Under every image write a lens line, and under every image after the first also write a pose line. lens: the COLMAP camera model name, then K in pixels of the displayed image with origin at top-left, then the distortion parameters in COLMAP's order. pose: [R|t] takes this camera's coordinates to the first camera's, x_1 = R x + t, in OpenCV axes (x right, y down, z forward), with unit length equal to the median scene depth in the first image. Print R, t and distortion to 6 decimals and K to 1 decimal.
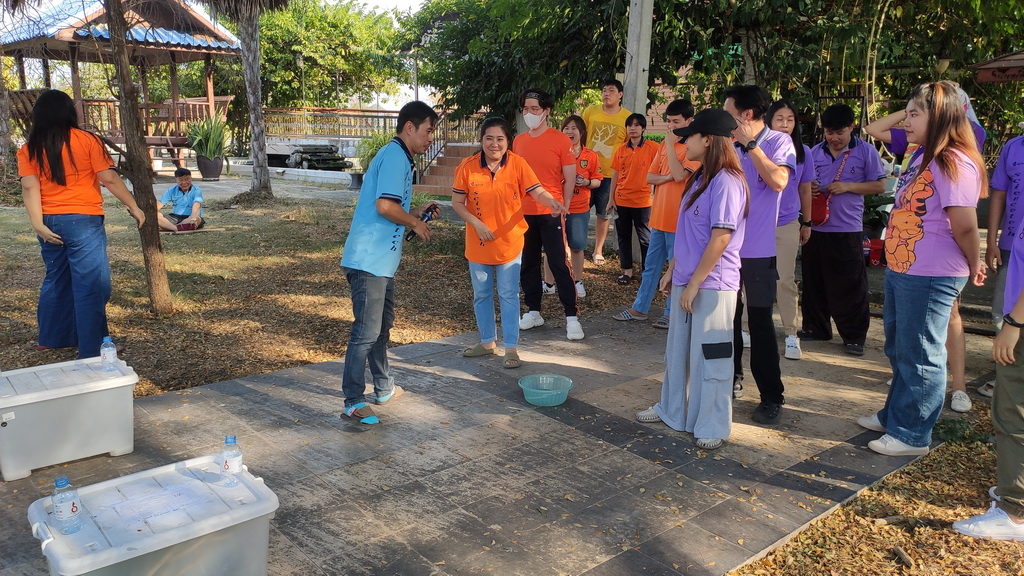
lens RADIAL K [[764.1, 0, 510.0], [0, 764.1, 286.2], [0, 0, 1]] dist [0.079696, -0.109888]
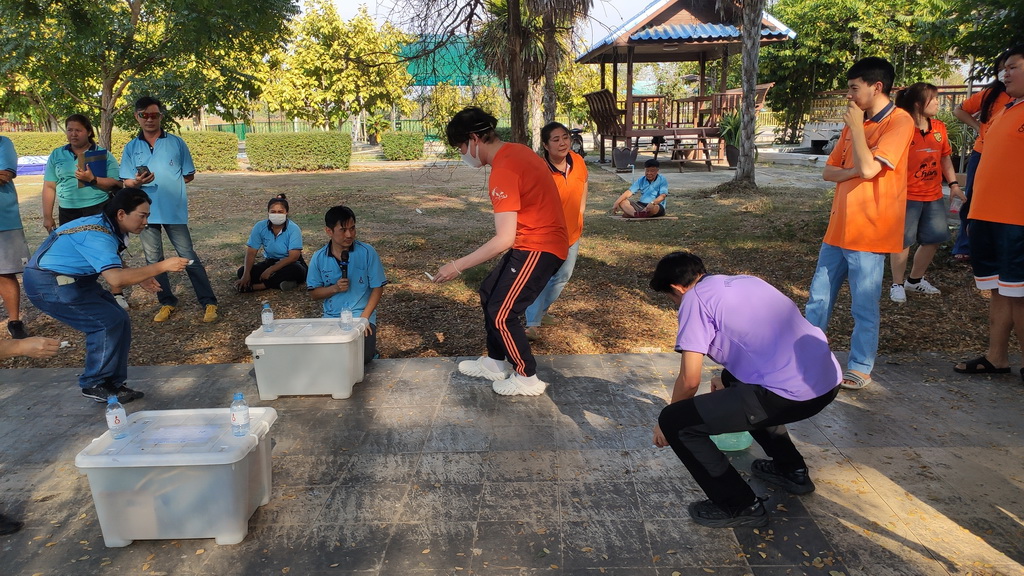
lens RADIAL K [[764.1, 0, 512.5], [0, 764.1, 291.2], [0, 0, 1]] dist [0.079696, -0.109888]
pose [[0.742943, 0.108078, -0.660572, 0.090365], [-0.092708, 0.993982, 0.058360, -0.008945], [0.662904, 0.017882, 0.748491, 0.049194]]
